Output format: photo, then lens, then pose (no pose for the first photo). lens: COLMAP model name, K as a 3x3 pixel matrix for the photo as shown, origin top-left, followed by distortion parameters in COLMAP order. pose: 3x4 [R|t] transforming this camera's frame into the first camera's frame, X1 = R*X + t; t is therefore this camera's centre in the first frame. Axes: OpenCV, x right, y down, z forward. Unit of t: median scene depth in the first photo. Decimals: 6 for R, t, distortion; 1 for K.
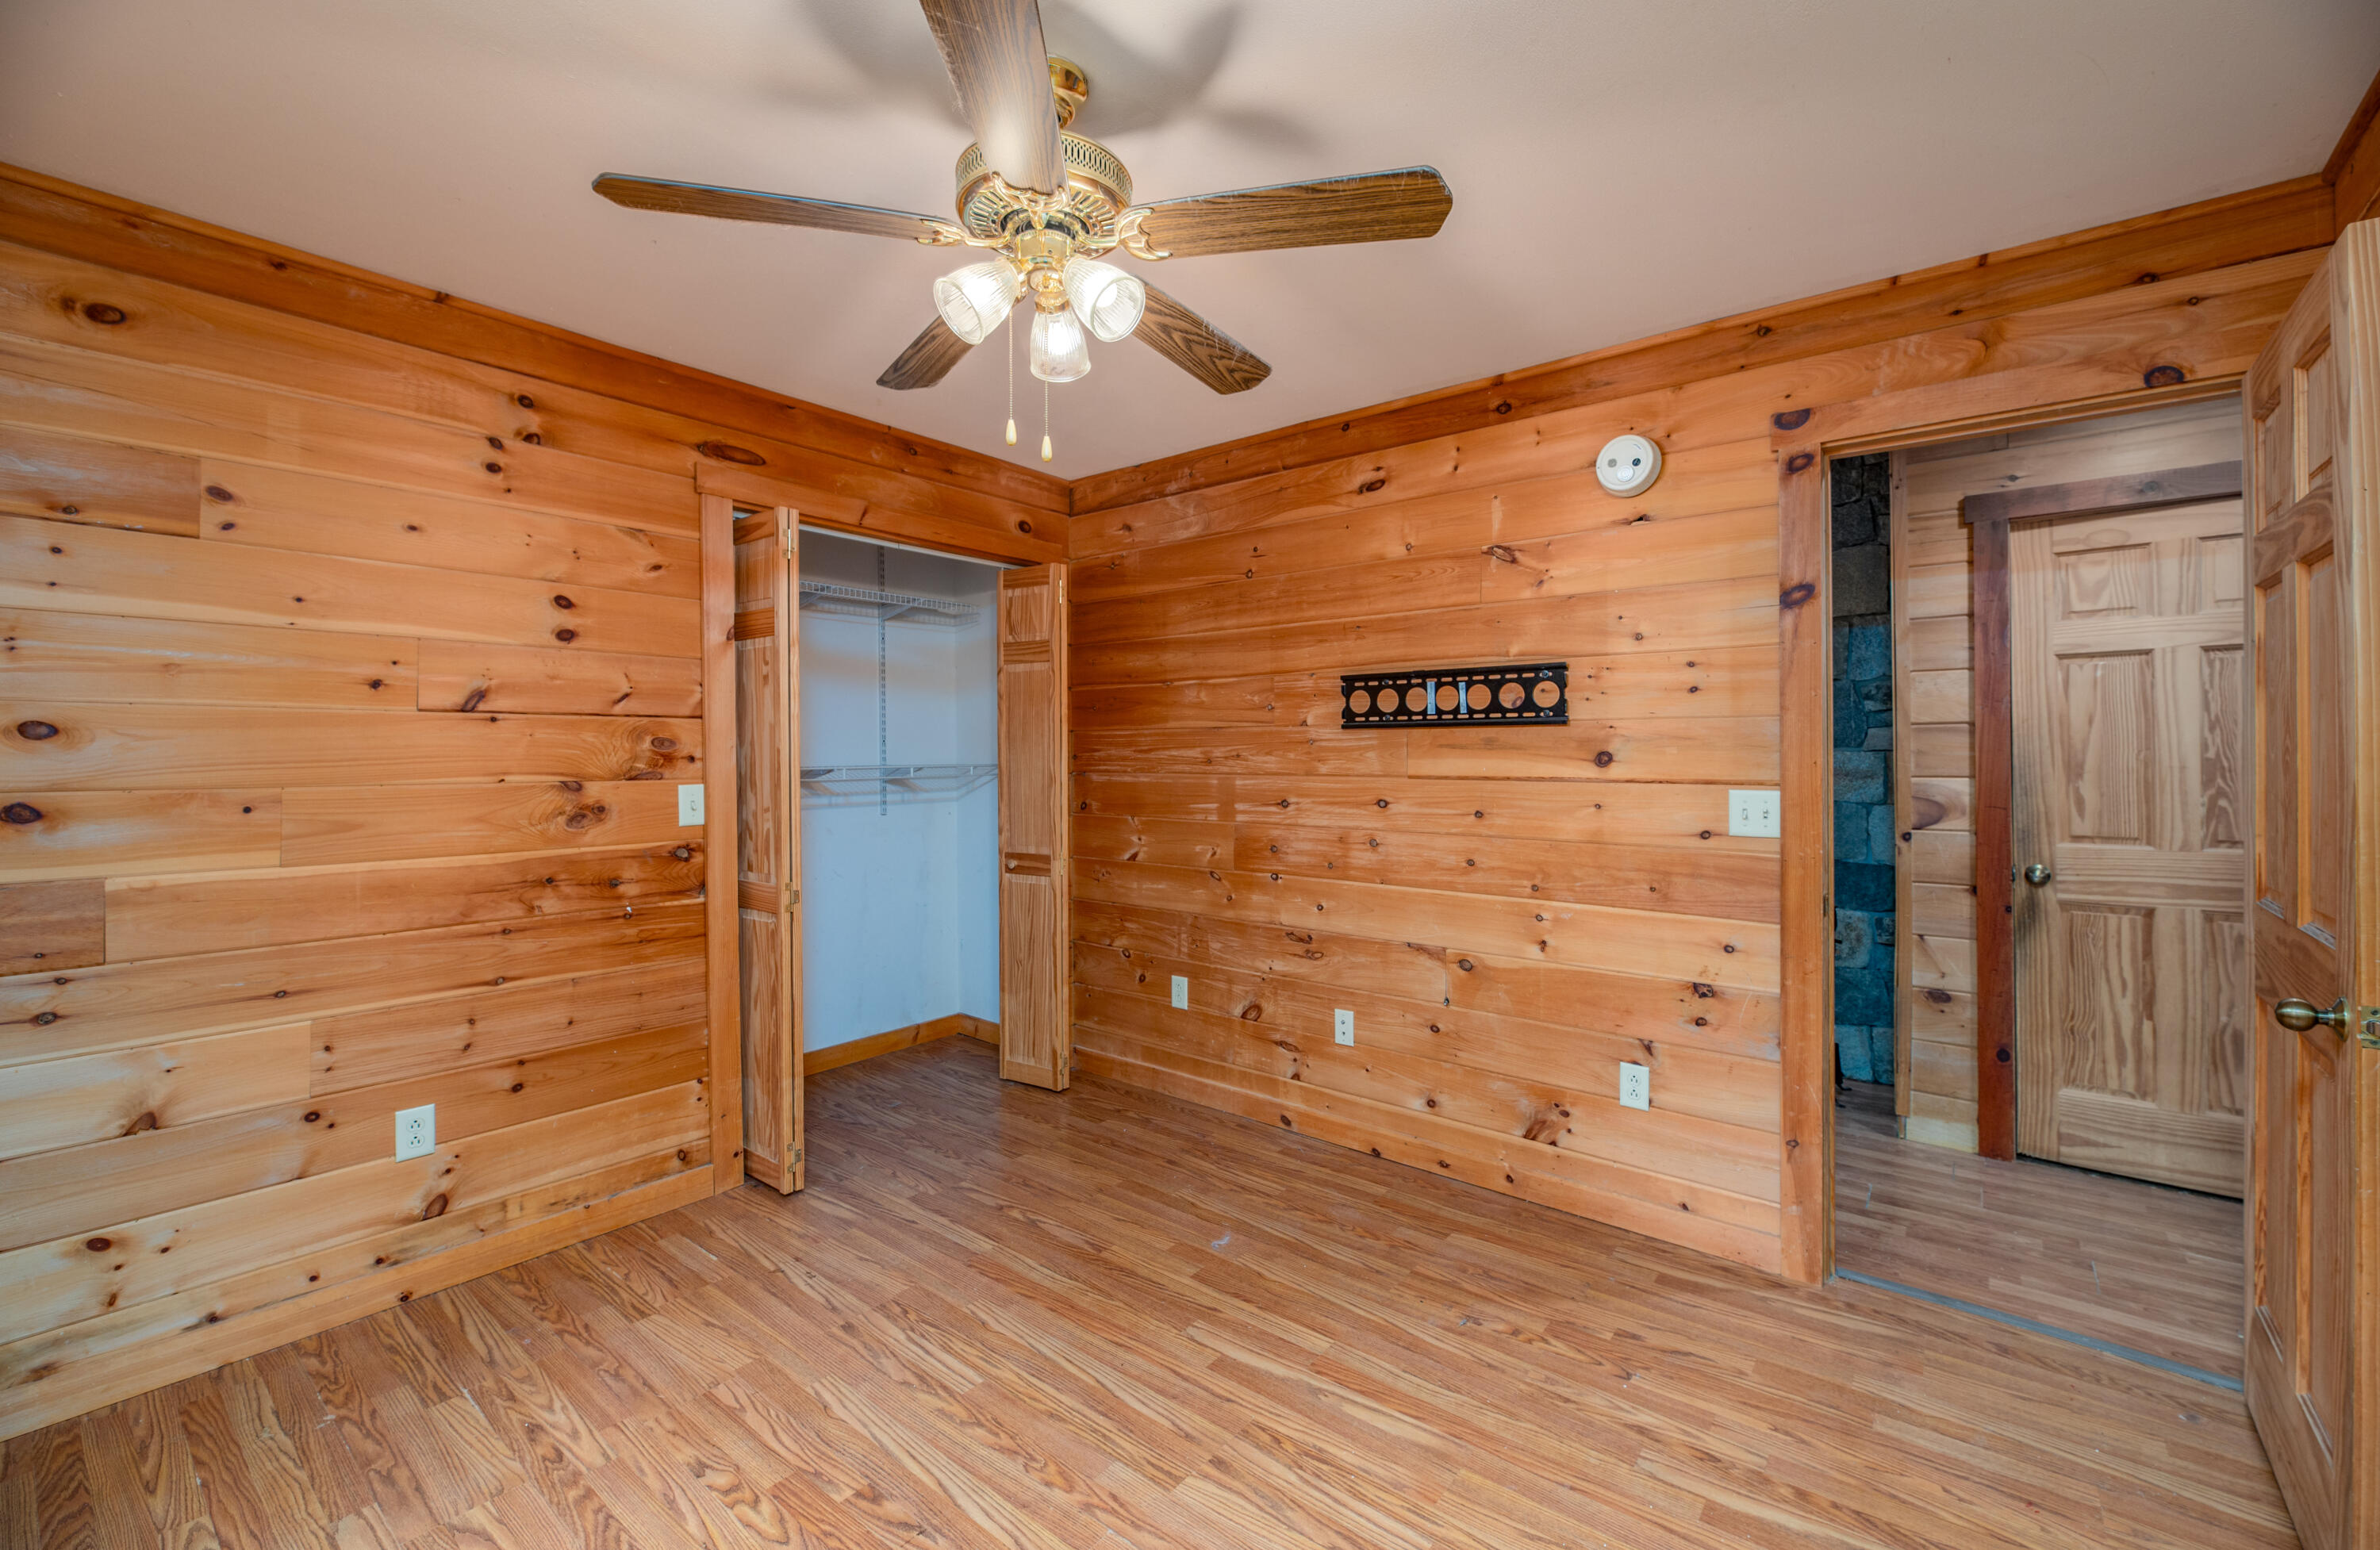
lens RADIAL K [[992.4, 0, 1197.9], [0, 992.4, 772.9], [0, 0, 1]] dist [-0.005755, -0.000266]
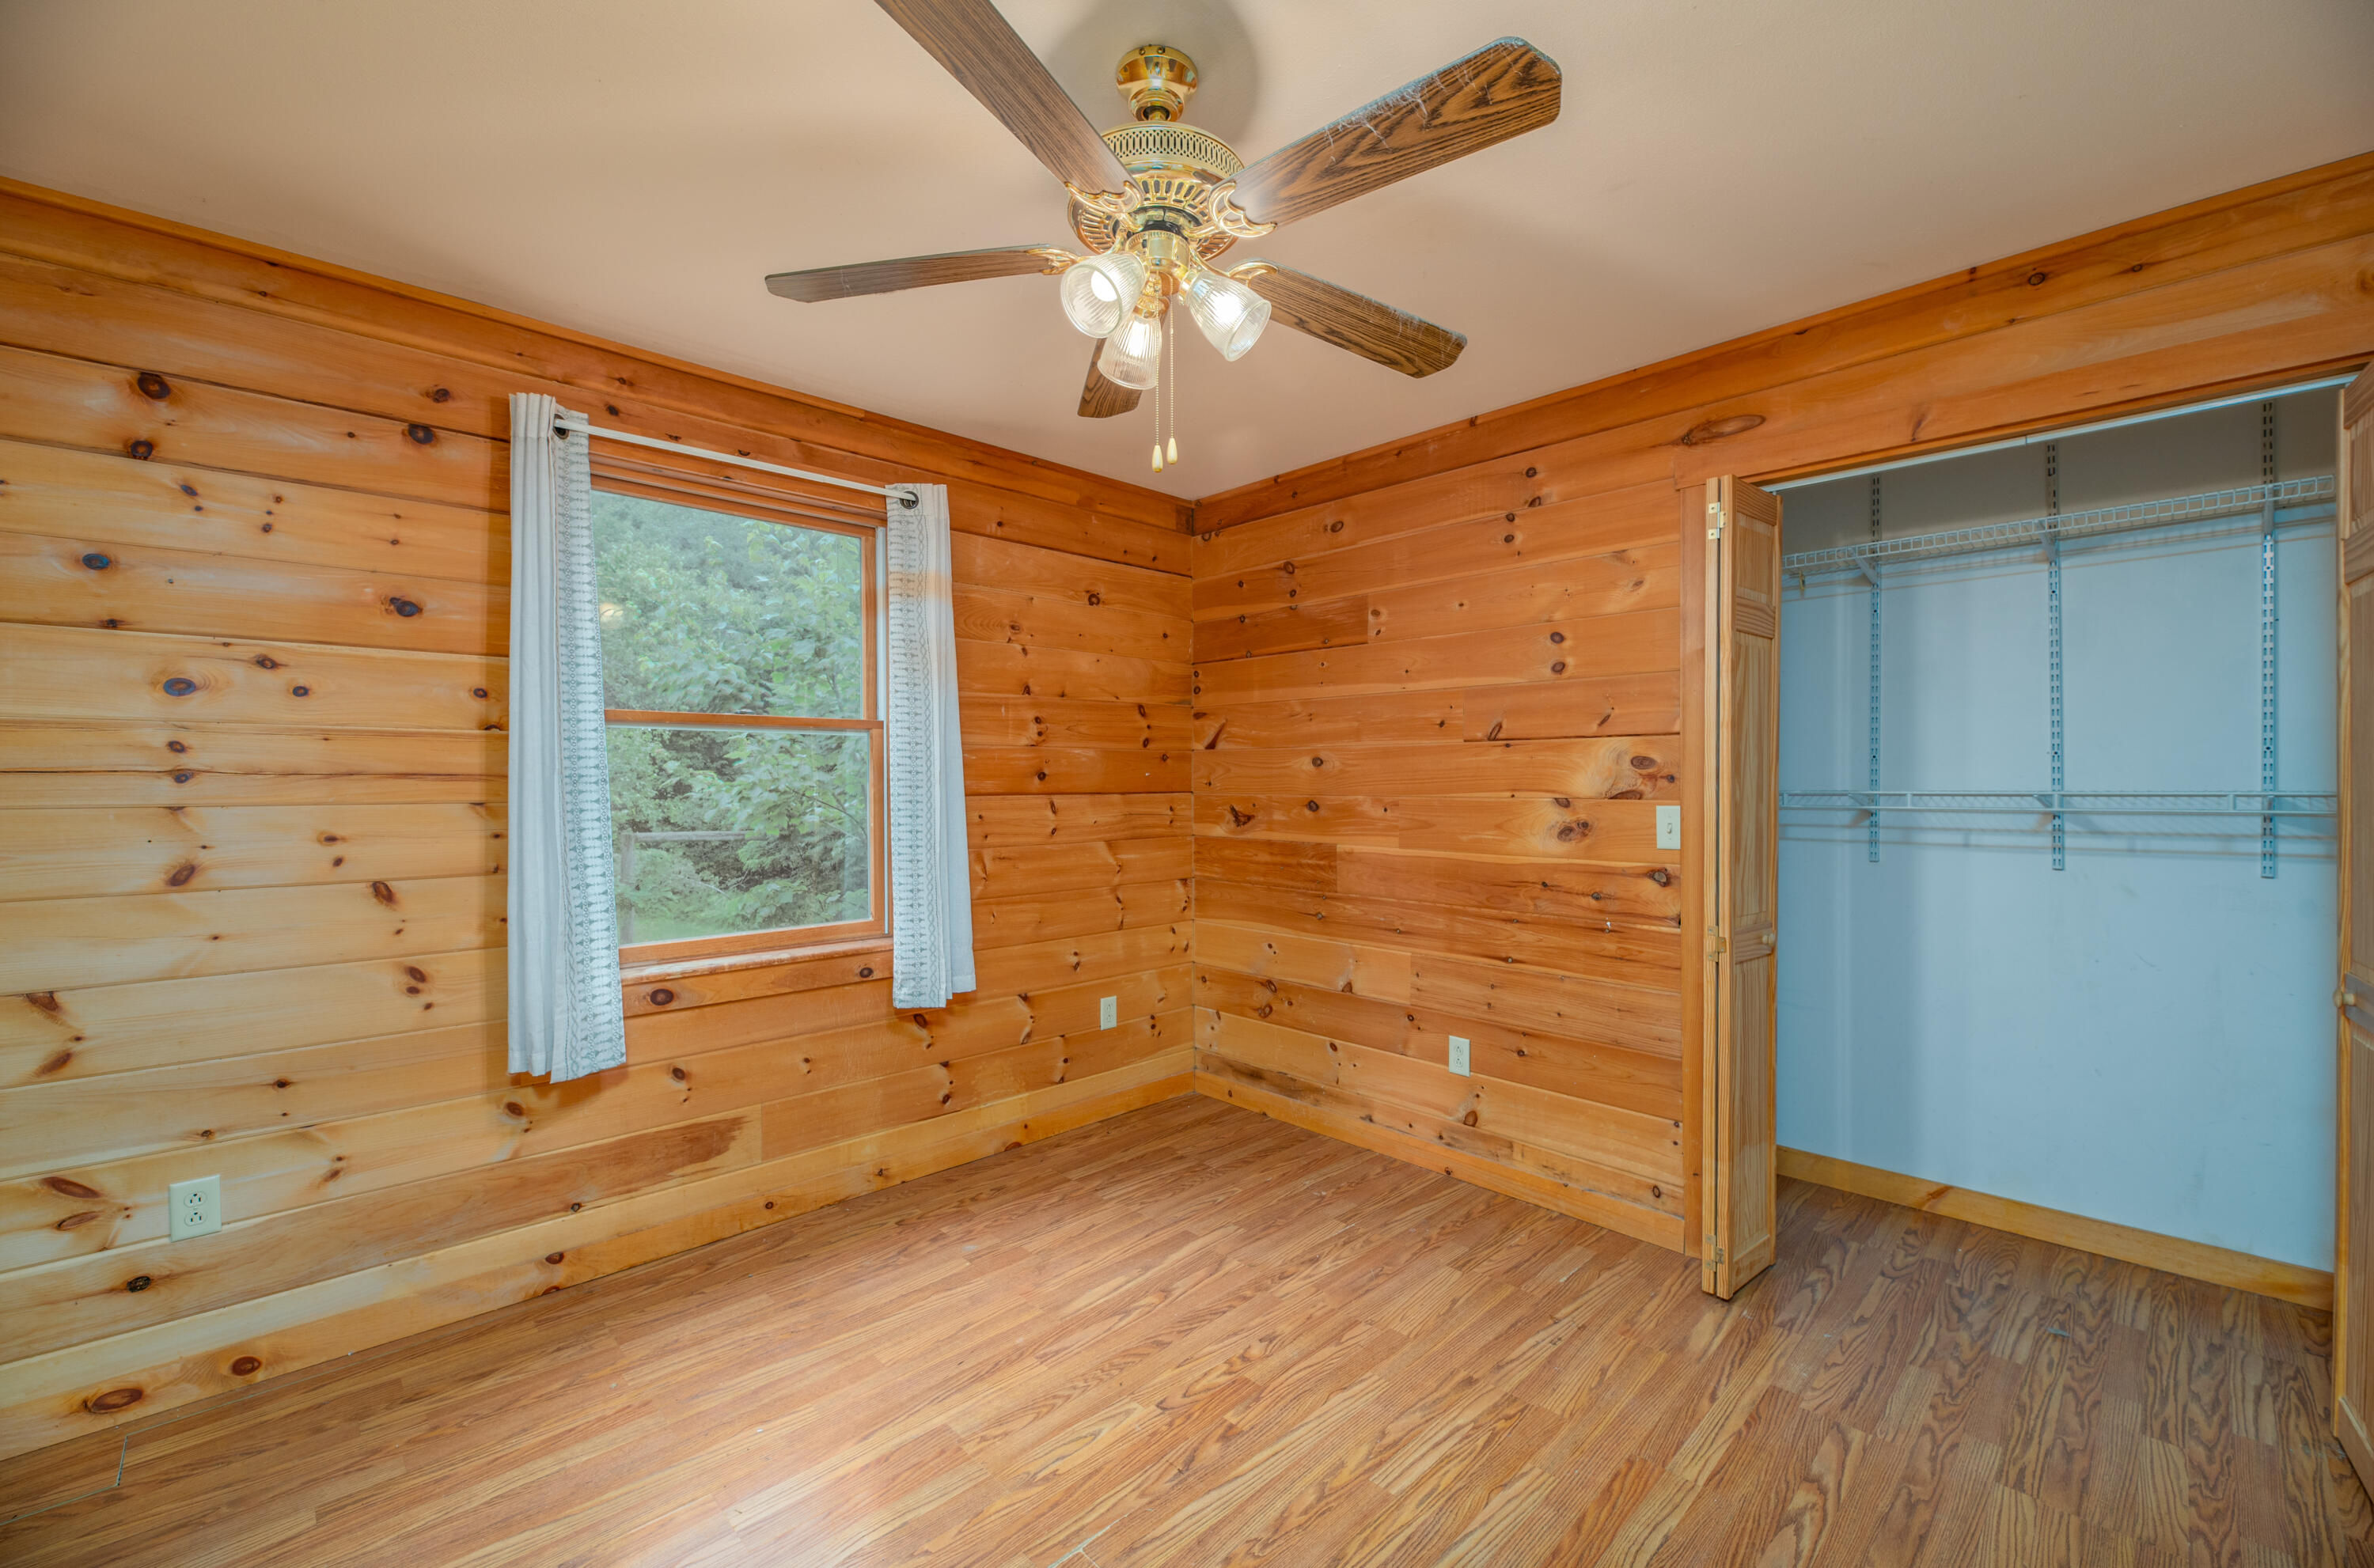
lens RADIAL K [[970.4, 0, 1187.3], [0, 970.4, 796.6], [0, 0, 1]] dist [-0.000150, -0.000257]
pose [[-0.135485, 0.023450, -0.990502, 0.572865], [-0.013528, 0.999583, 0.025515, -0.017390], [0.990687, 0.016857, -0.135112, 0.828689]]
